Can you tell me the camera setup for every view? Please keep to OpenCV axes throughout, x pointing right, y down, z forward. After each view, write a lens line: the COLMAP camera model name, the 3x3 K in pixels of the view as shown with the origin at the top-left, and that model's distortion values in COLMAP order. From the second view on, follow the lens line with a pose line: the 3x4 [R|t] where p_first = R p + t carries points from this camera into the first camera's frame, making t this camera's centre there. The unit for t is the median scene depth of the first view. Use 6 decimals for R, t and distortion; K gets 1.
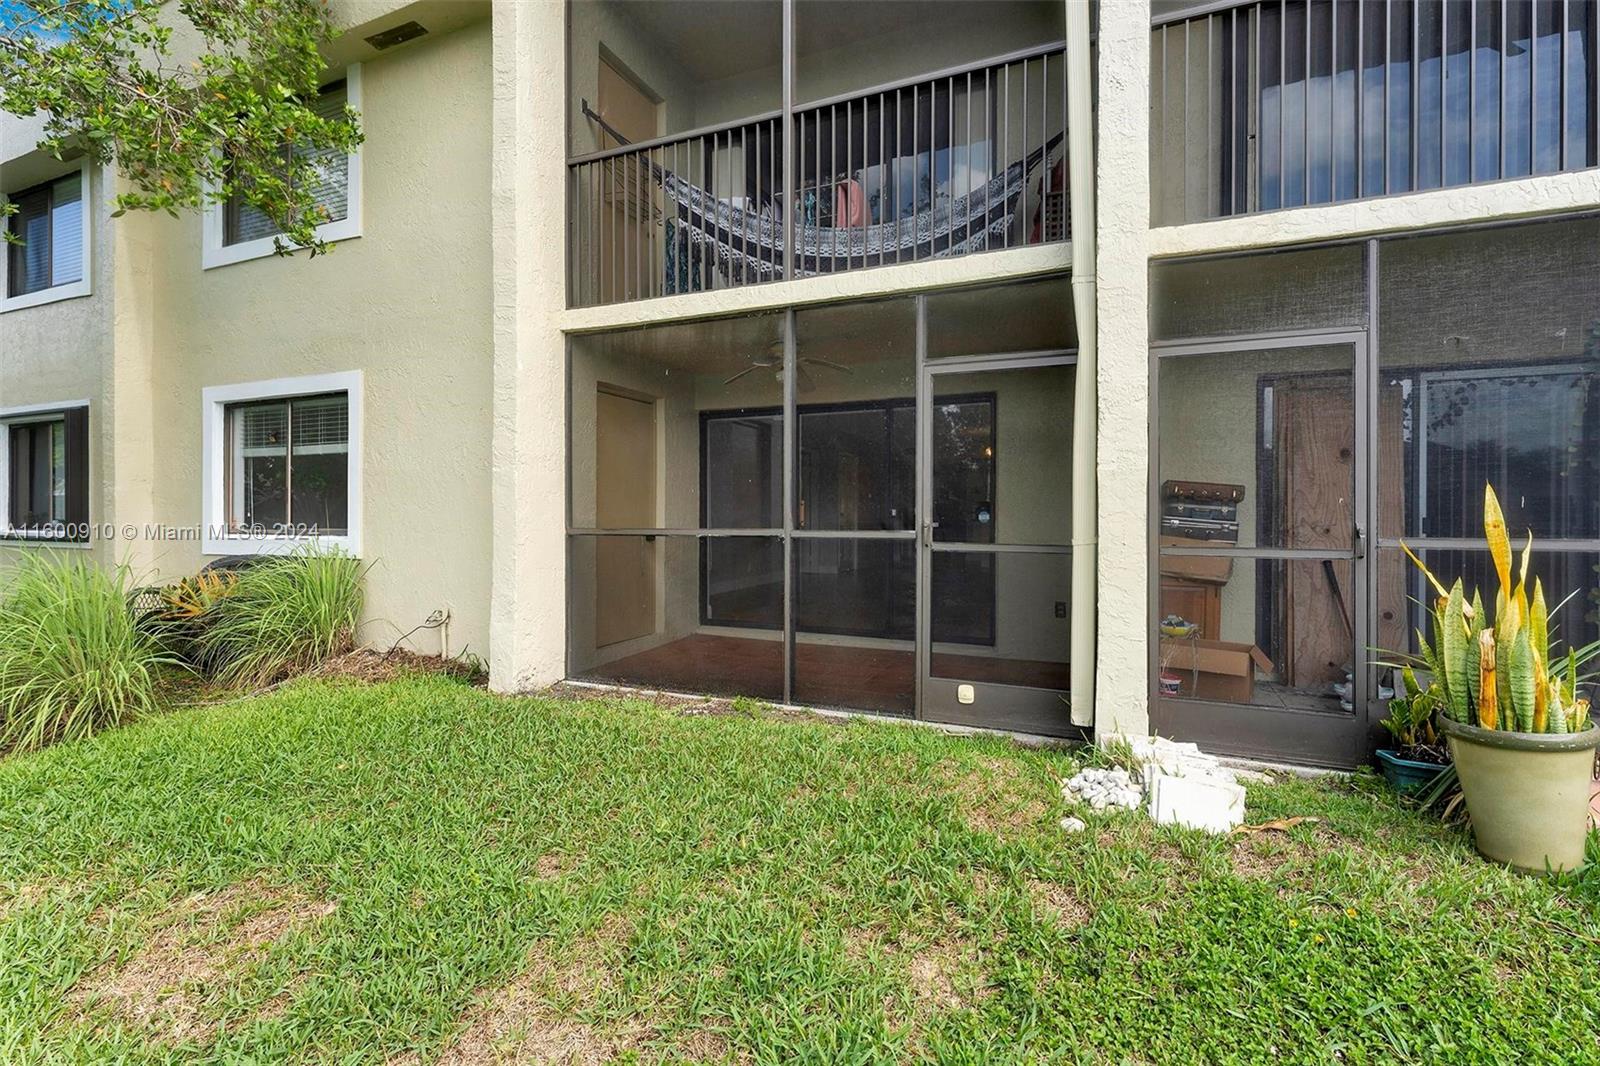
lens RADIAL K [[723.9, 0, 798.6], [0, 723.9, 511.4], [0, 0, 1]] dist [-0.001172, 0.000032]
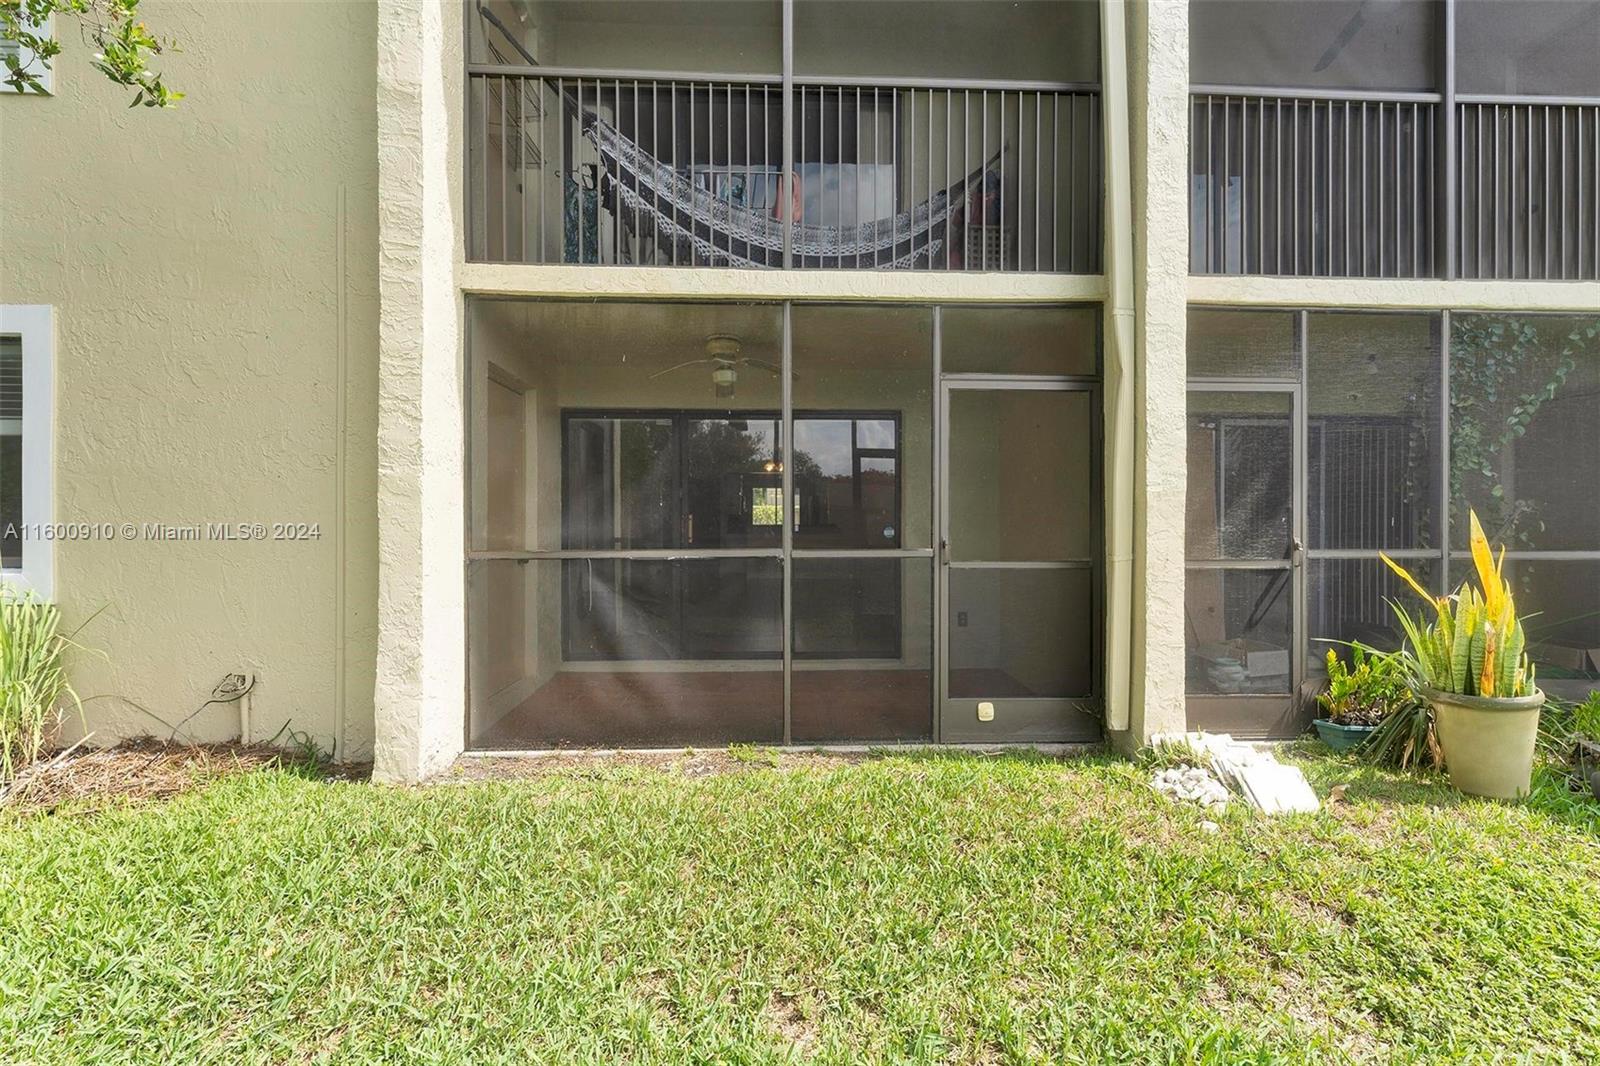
lens RADIAL K [[718.4, 0, 804.1], [0, 718.4, 524.3], [0, 0, 1]] dist [0.002963, 0.000424]
pose [[0.898832, -0.000701, 0.438292, -0.392413], [-0.000319, 0.999997, 0.002252, -0.008045], [-0.438292, -0.002164, 0.898830, 0.198506]]
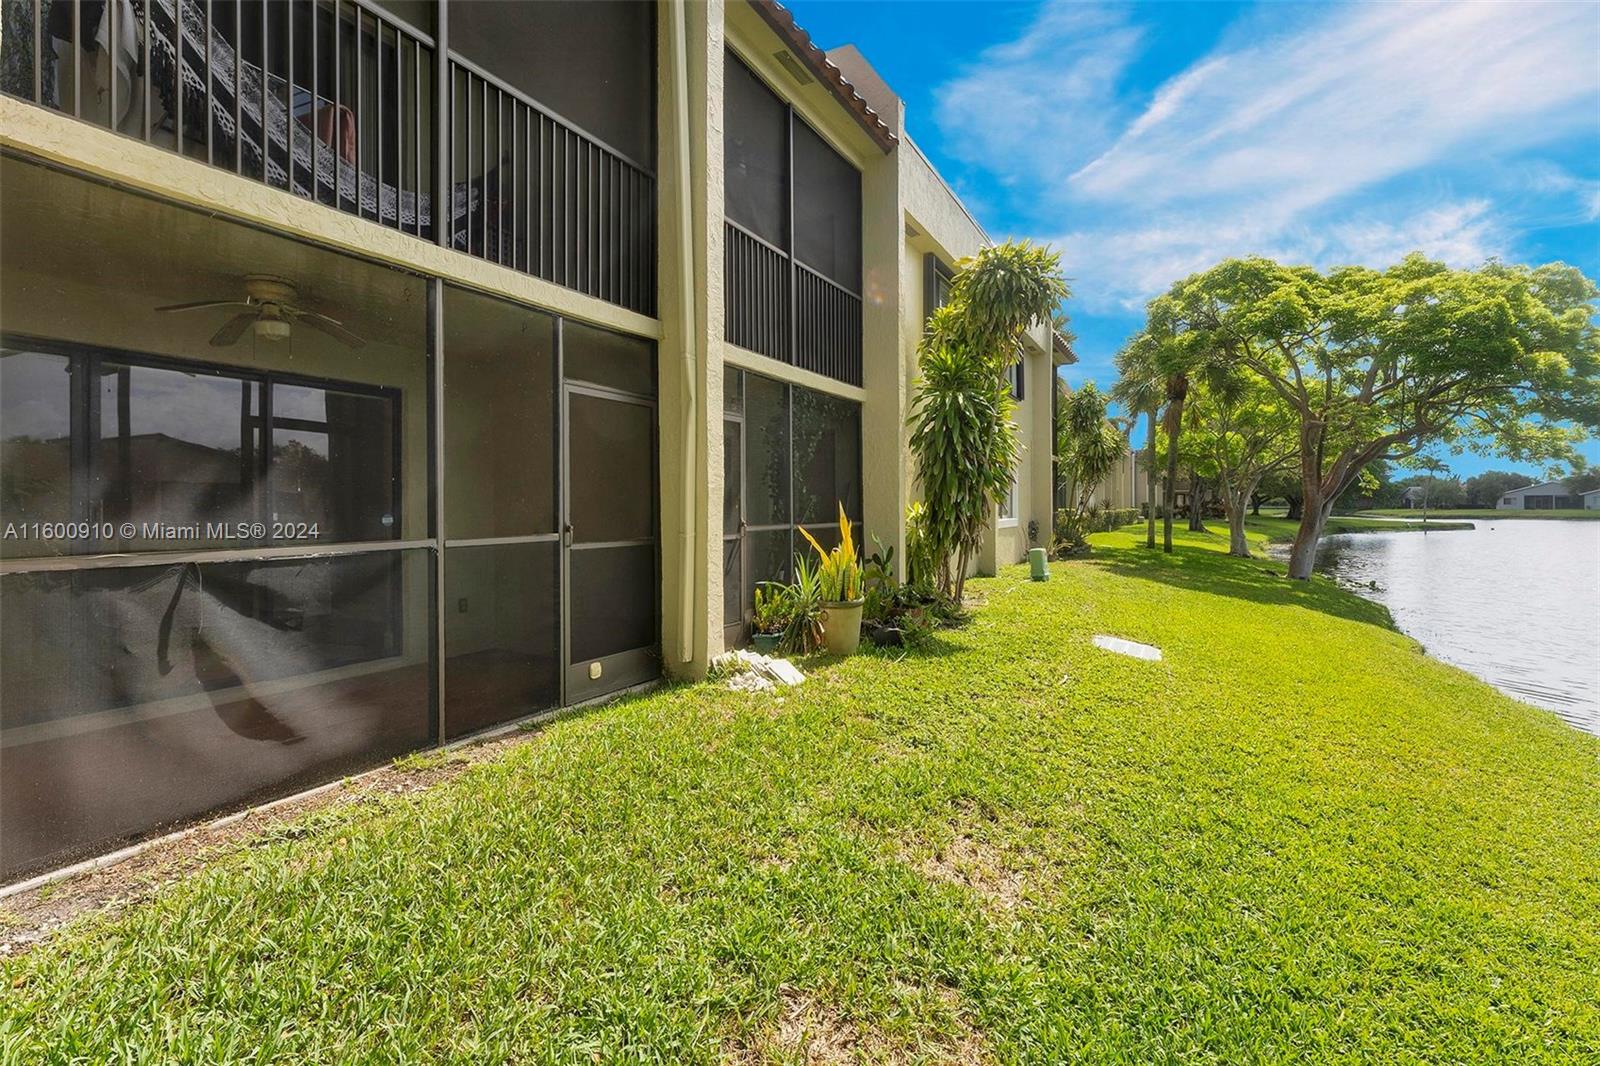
lens RADIAL K [[763.4, 0, 798.9], [0, 763.4, 497.7], [0, 0, 1]] dist [0.025257, 0.000099]
pose [[0.085970, 0.007471, 0.996270, -0.897767], [0.000316, 0.999972, -0.007526, -0.017300], [-0.996298, 0.000962, 0.085965, 0.514417]]
